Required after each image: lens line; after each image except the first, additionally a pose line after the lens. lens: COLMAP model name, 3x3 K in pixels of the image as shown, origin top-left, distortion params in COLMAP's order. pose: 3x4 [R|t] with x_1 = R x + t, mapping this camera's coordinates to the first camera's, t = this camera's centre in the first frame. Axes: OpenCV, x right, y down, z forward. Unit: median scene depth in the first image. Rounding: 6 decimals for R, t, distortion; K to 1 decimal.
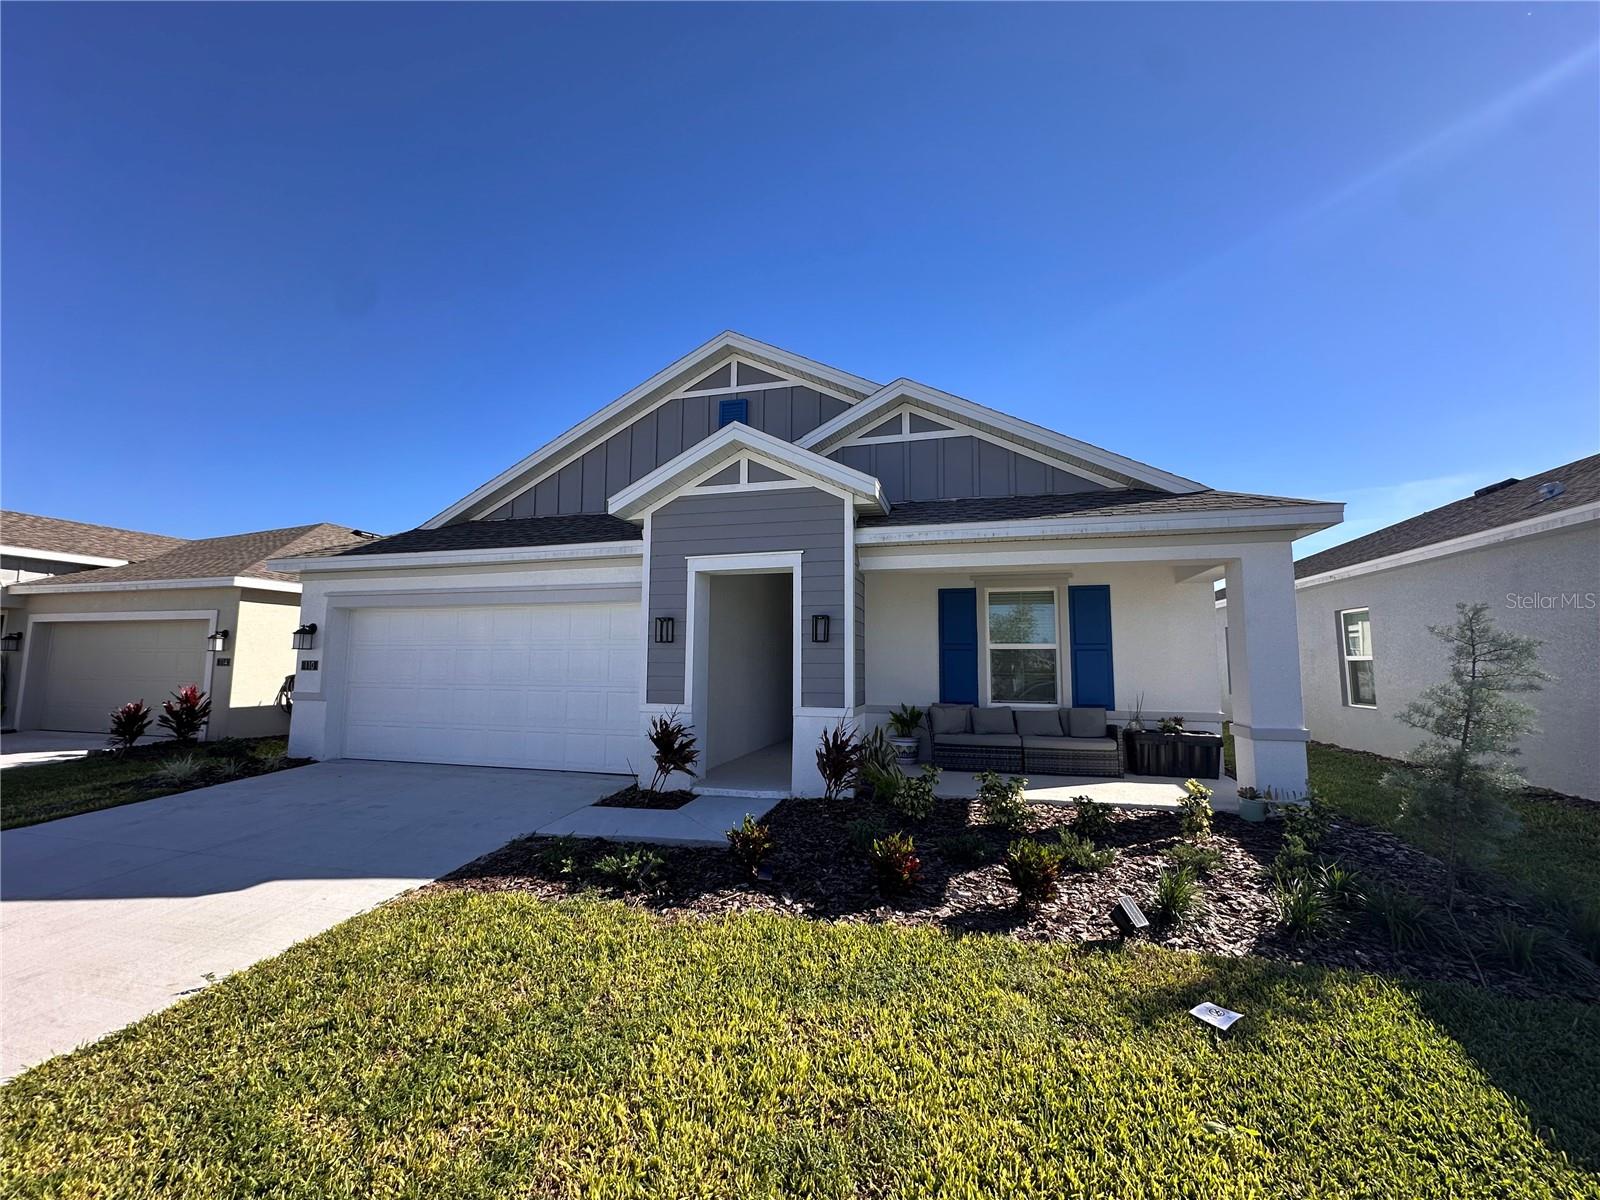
lens RADIAL K [[637.3, 0, 799.7], [0, 637.3, 598.3], [0, 0, 1]] dist [-0.003345, 0.000438]
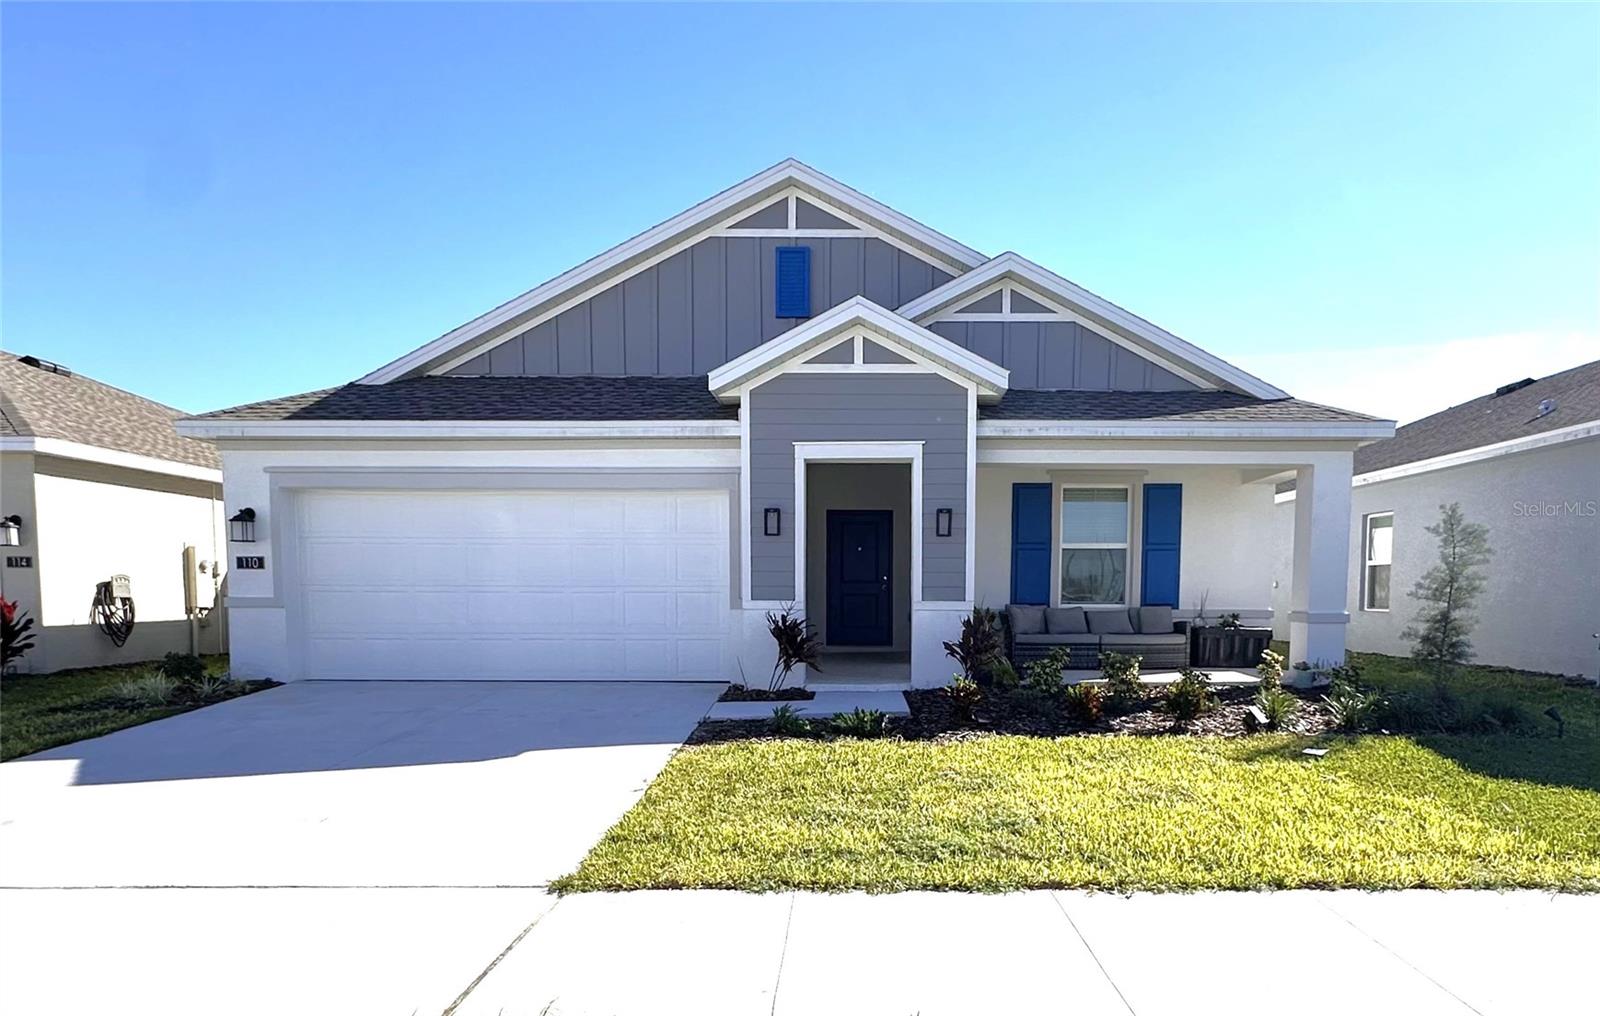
lens RADIAL K [[1020.2, 0, 853.6], [0, 1020.2, 663.0], [0, 0, 1]] dist [-0.003887, 0.002032]
pose [[0.965154, -0.020902, 0.260848, -0.470571], [-0.024203, 0.985402, 0.168514, -0.000694], [-0.260562, -0.168955, 0.950559, -0.464727]]
